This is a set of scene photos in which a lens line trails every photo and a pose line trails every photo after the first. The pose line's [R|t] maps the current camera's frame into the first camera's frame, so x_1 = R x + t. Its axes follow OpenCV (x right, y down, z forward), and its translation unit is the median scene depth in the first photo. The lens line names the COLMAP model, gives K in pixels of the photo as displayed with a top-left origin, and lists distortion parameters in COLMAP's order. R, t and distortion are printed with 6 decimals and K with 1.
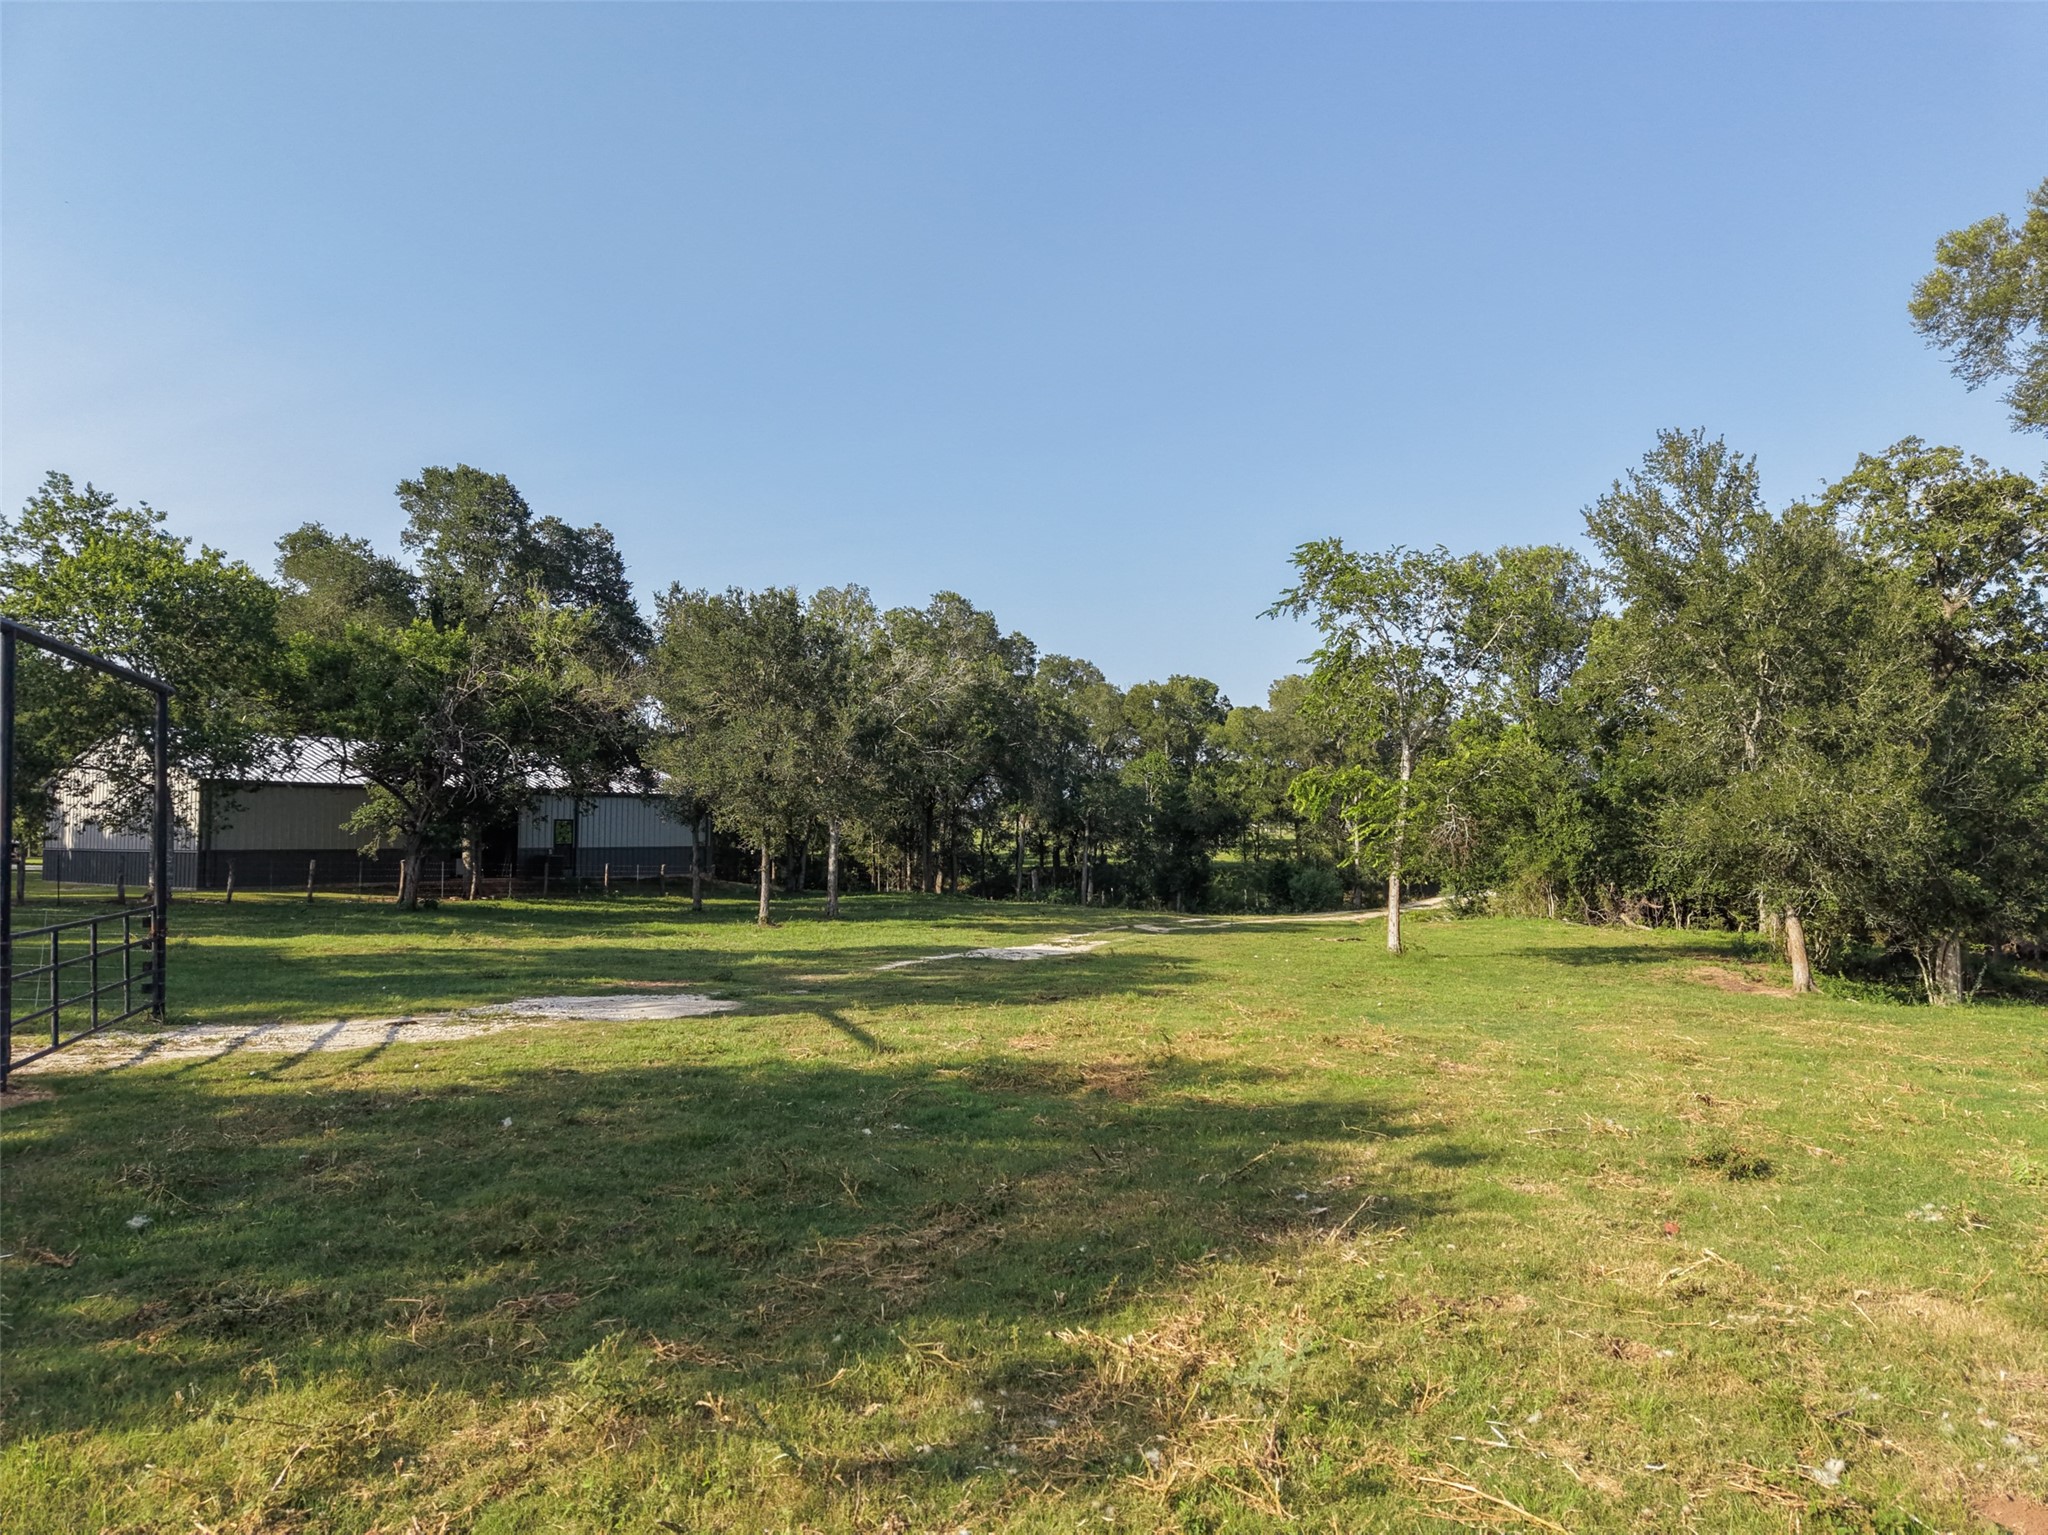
lens RADIAL K [[1371.7, 0, 1024.2], [0, 1371.7, 758.1], [0, 0, 1]] dist [0.020070, -0.019076]
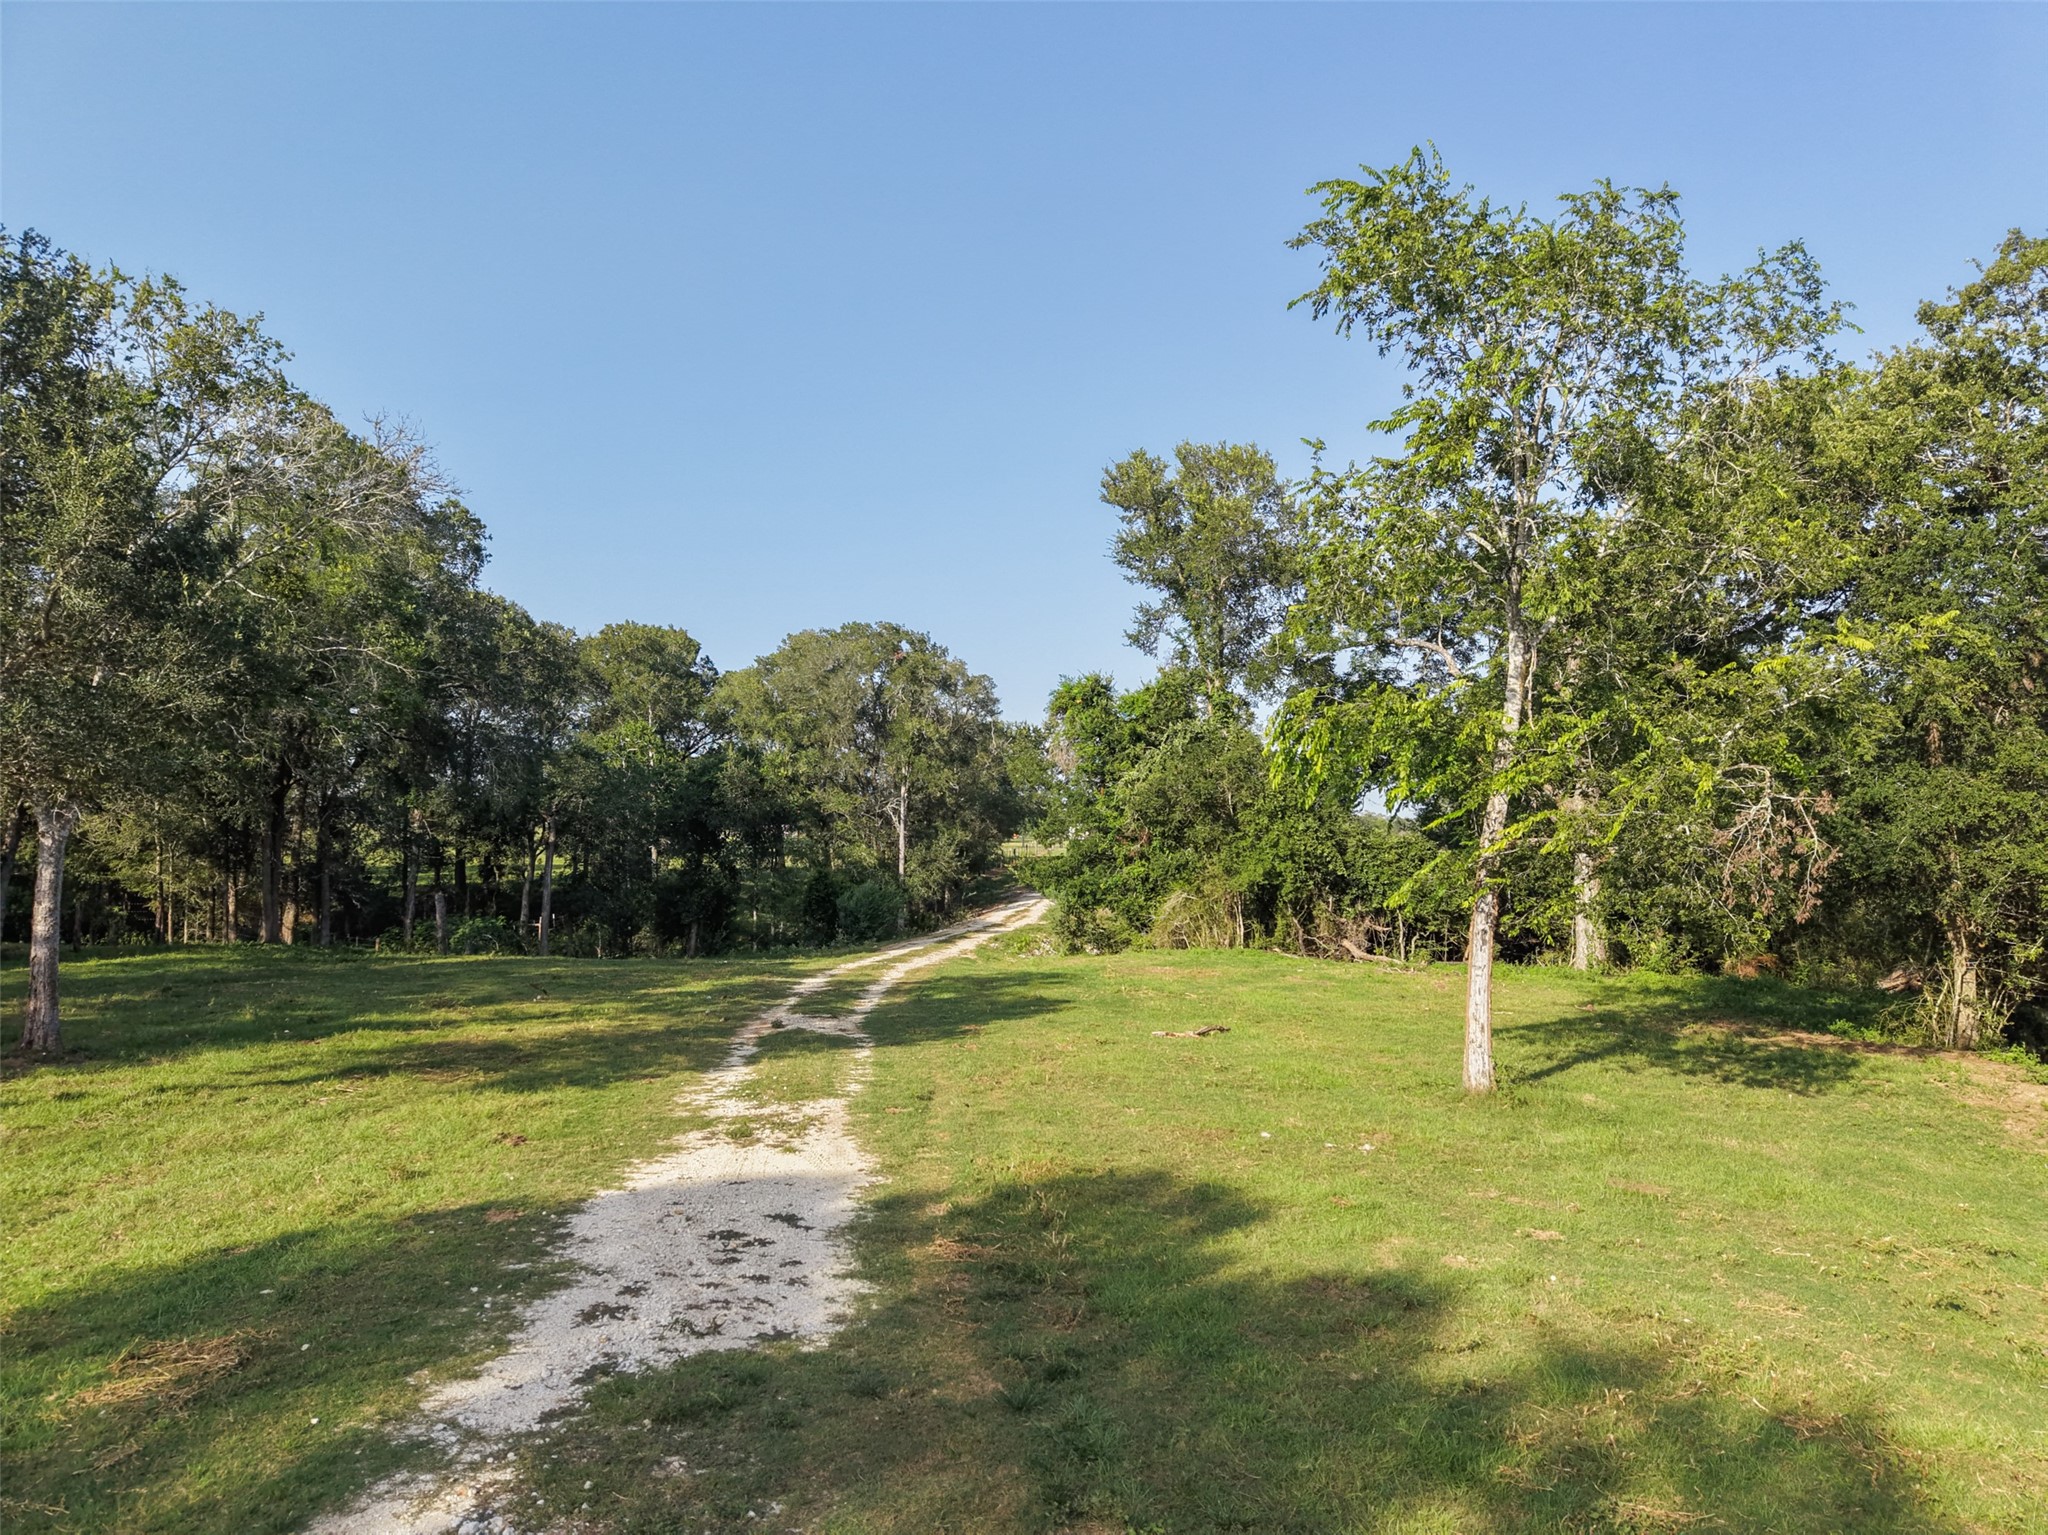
lens RADIAL K [[1371.7, 0, 1024.2], [0, 1371.7, 758.1], [0, 0, 1]] dist [0.020070, -0.019076]
pose [[0.899575, 0.018998, 0.436352, -0.040774], [-0.018158, 0.999817, -0.006097, 0.019454], [-0.436388, -0.002438, 0.899755, 0.353947]]
